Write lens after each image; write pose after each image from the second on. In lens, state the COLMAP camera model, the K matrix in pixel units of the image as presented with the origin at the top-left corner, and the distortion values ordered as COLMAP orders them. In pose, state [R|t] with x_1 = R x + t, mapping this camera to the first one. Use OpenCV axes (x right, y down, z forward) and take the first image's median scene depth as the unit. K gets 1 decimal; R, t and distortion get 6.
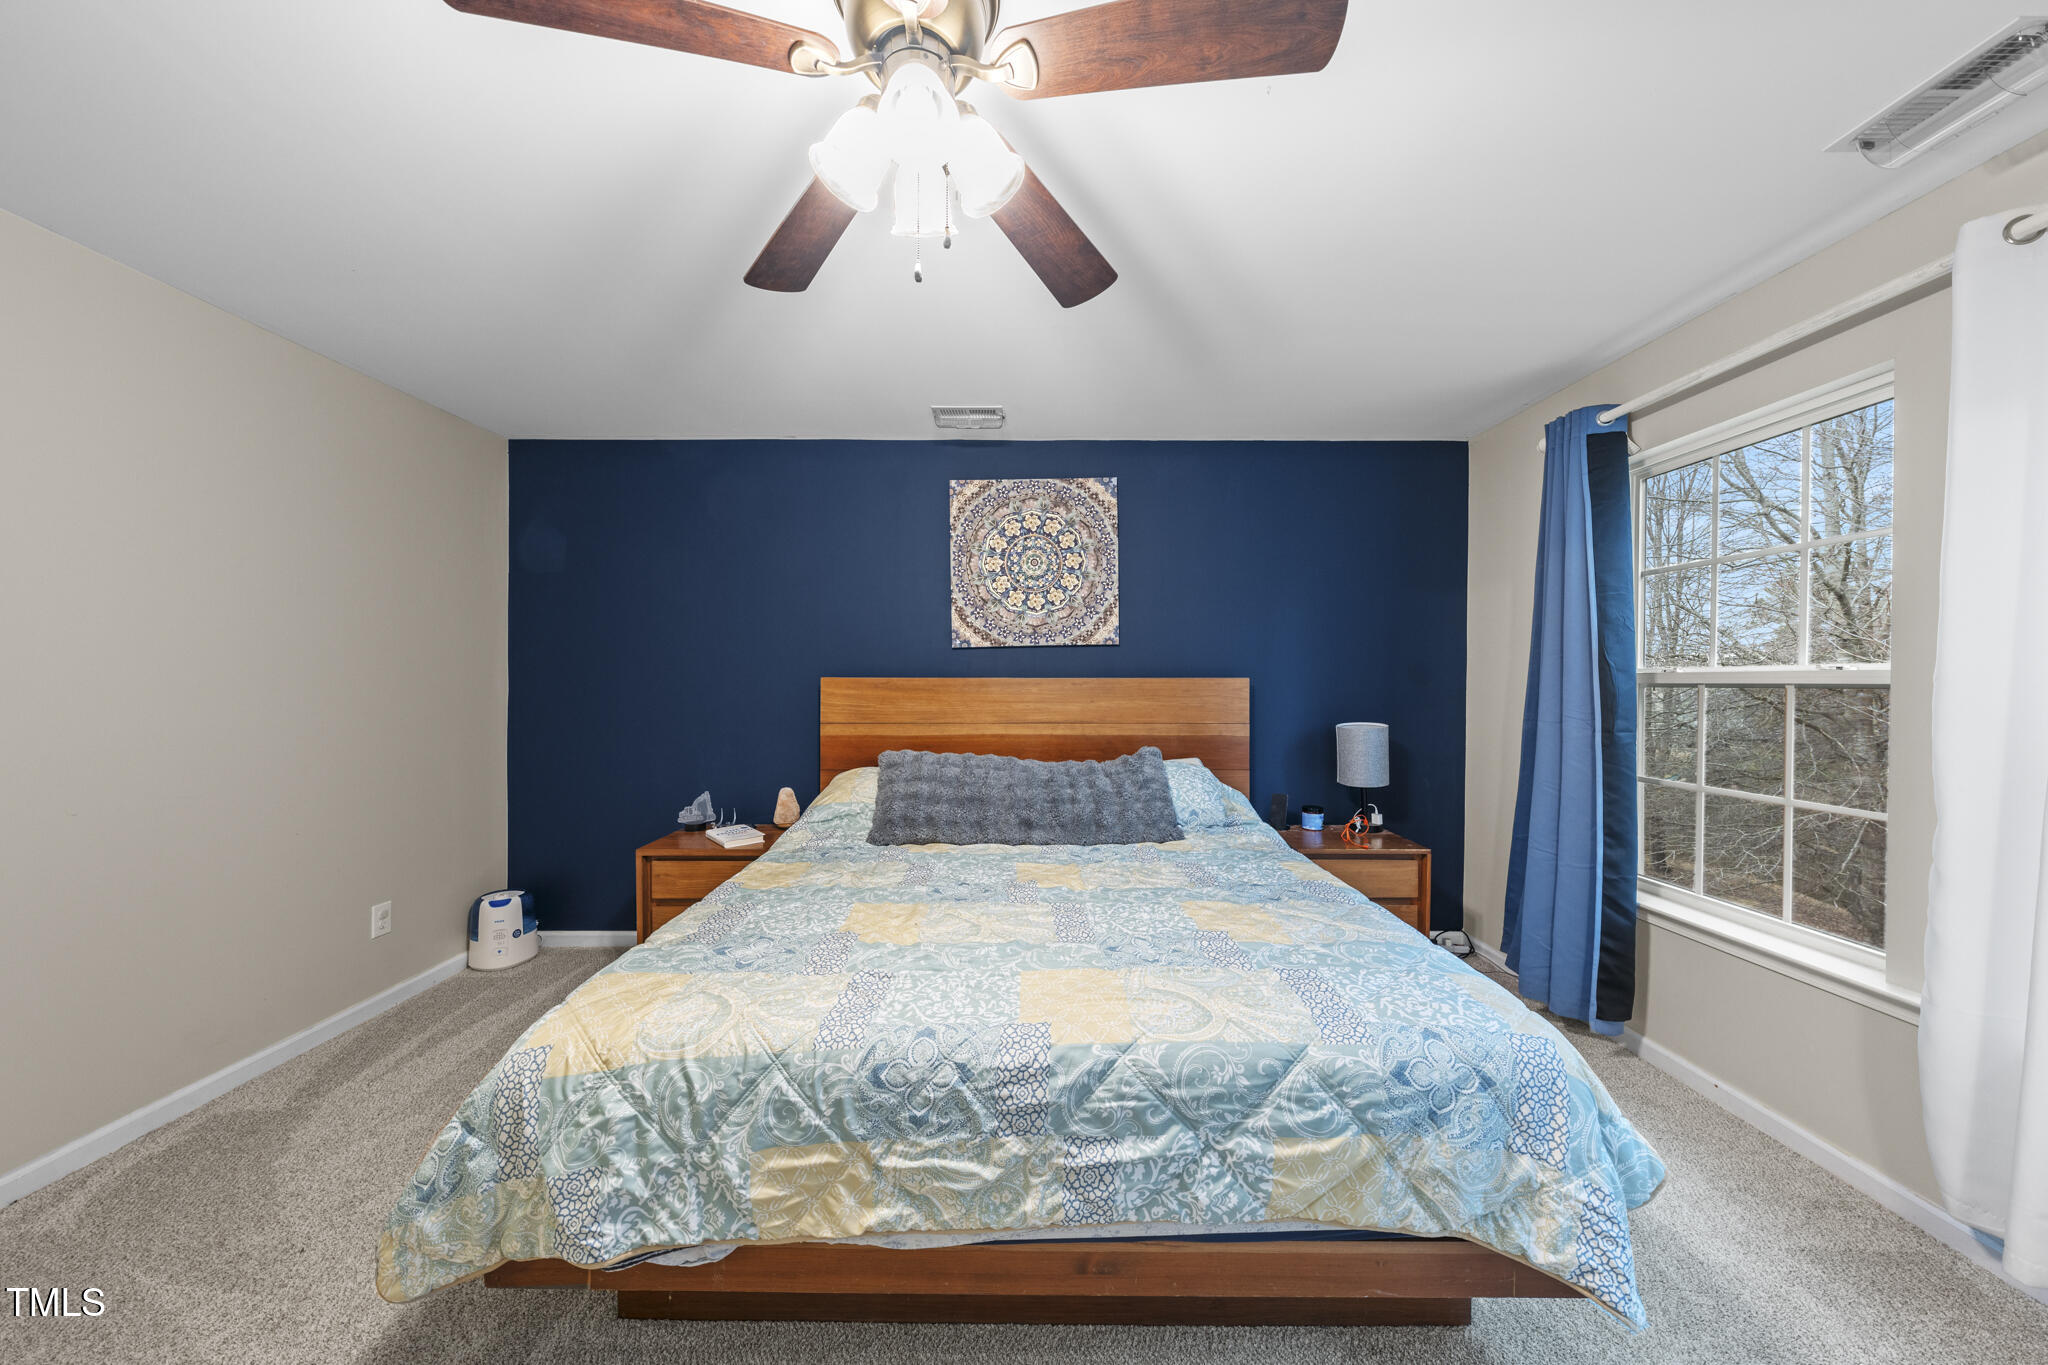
lens RADIAL K [[689.4, 0, 1024.7], [0, 689.4, 687.6], [0, 0, 1]] dist [-0.000279, -0.000065]
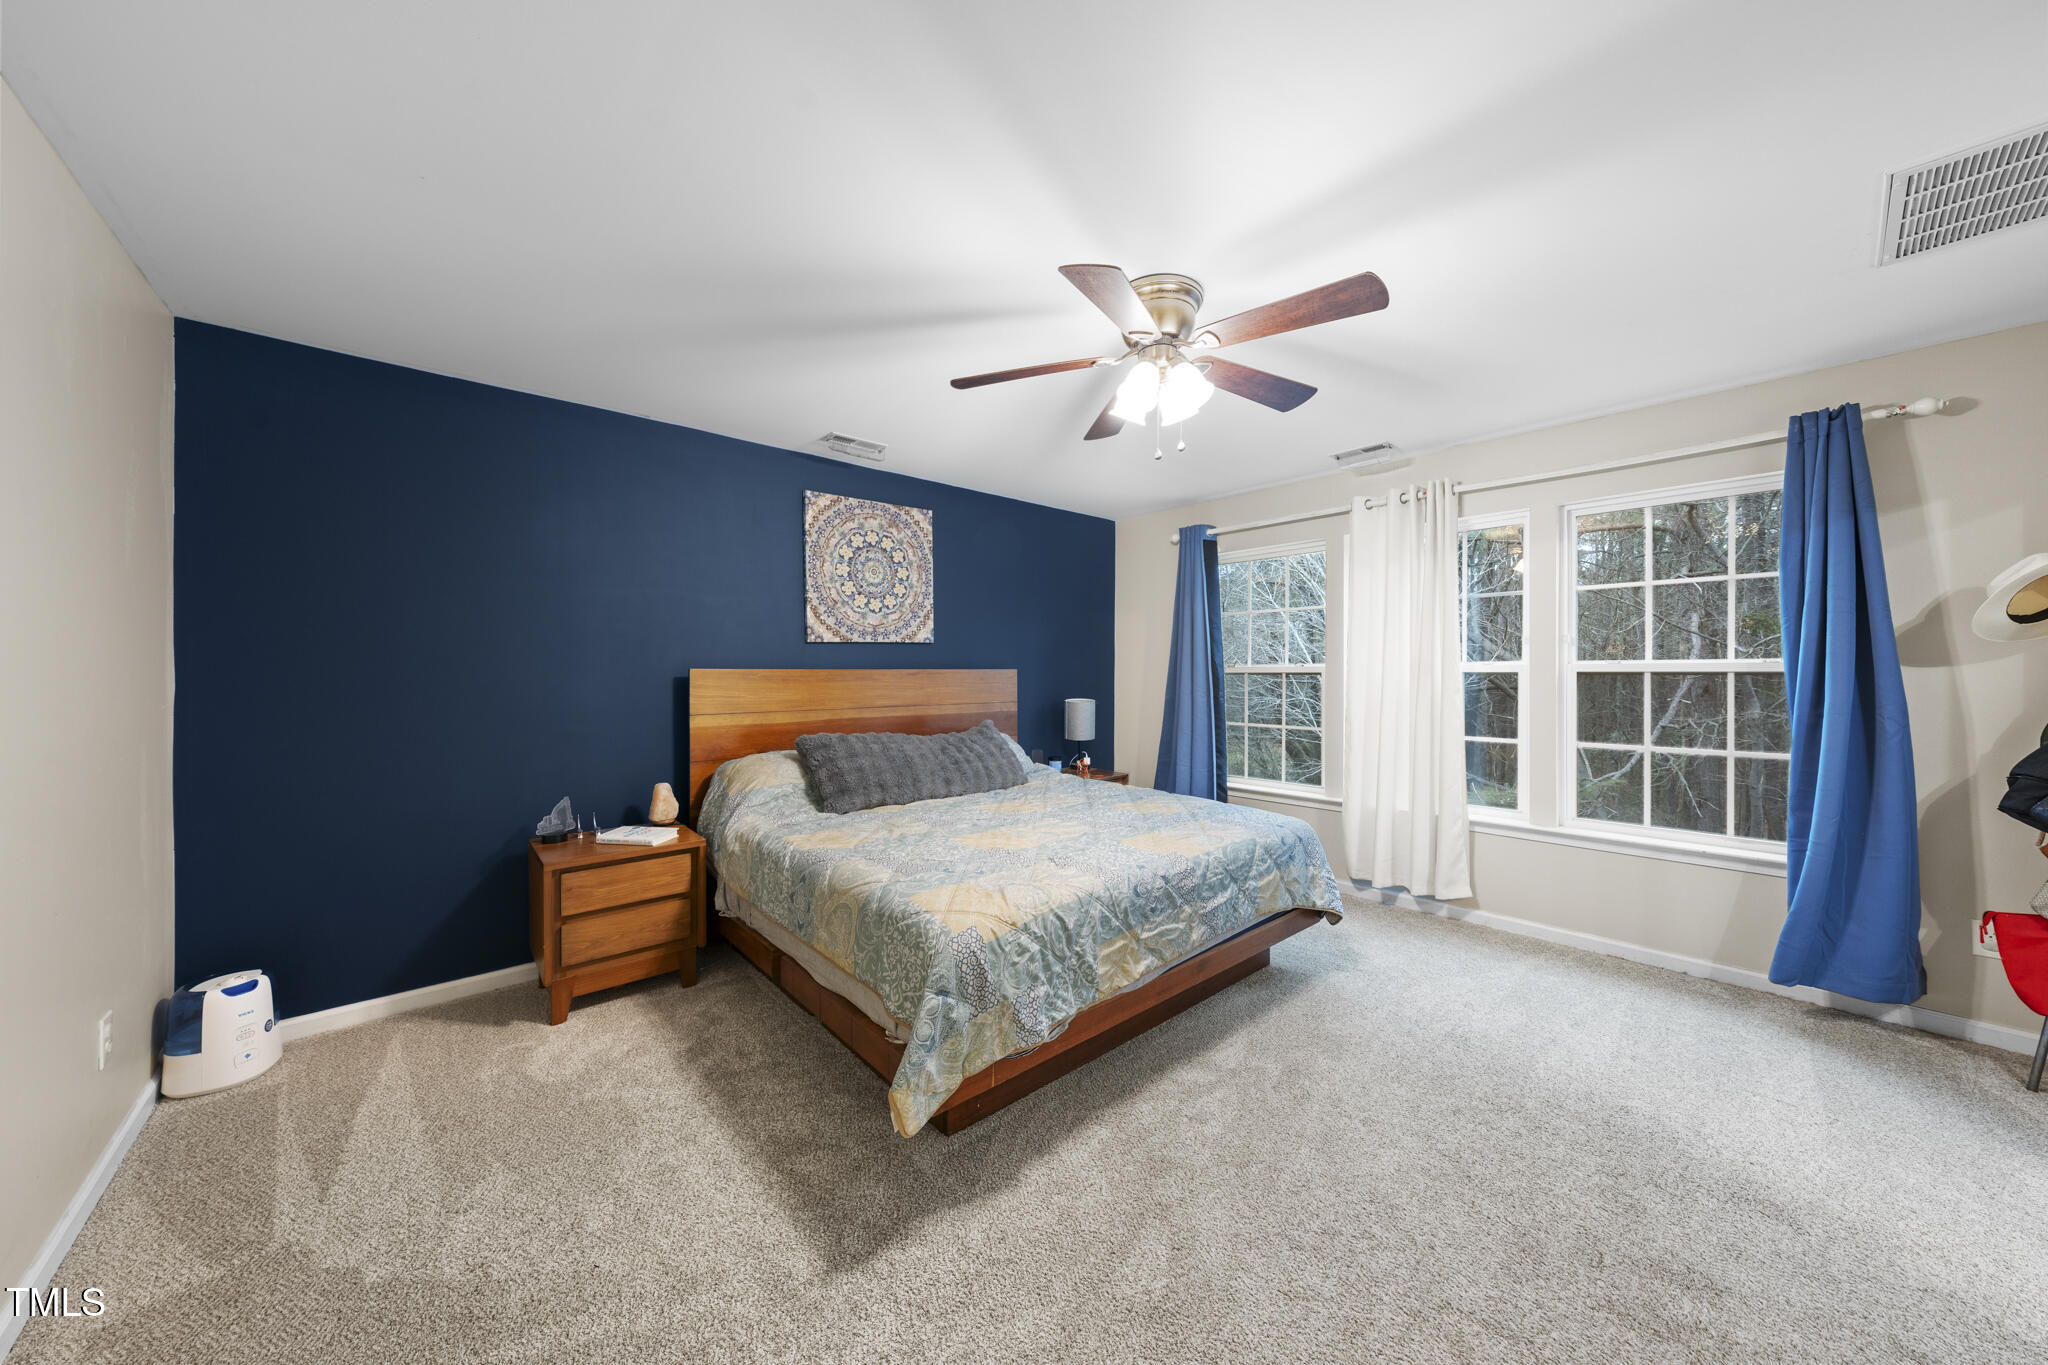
lens RADIAL K [[689.4, 0, 1020.4], [0, 689.4, 676.6], [0, 0, 1]] dist [-0.000279, -0.000065]
pose [[0.750641, -0.007083, 0.660673, -0.684568], [0.008305, 0.999965, 0.001284, -0.000987], [-0.660659, 0.004523, 0.750673, -0.064920]]
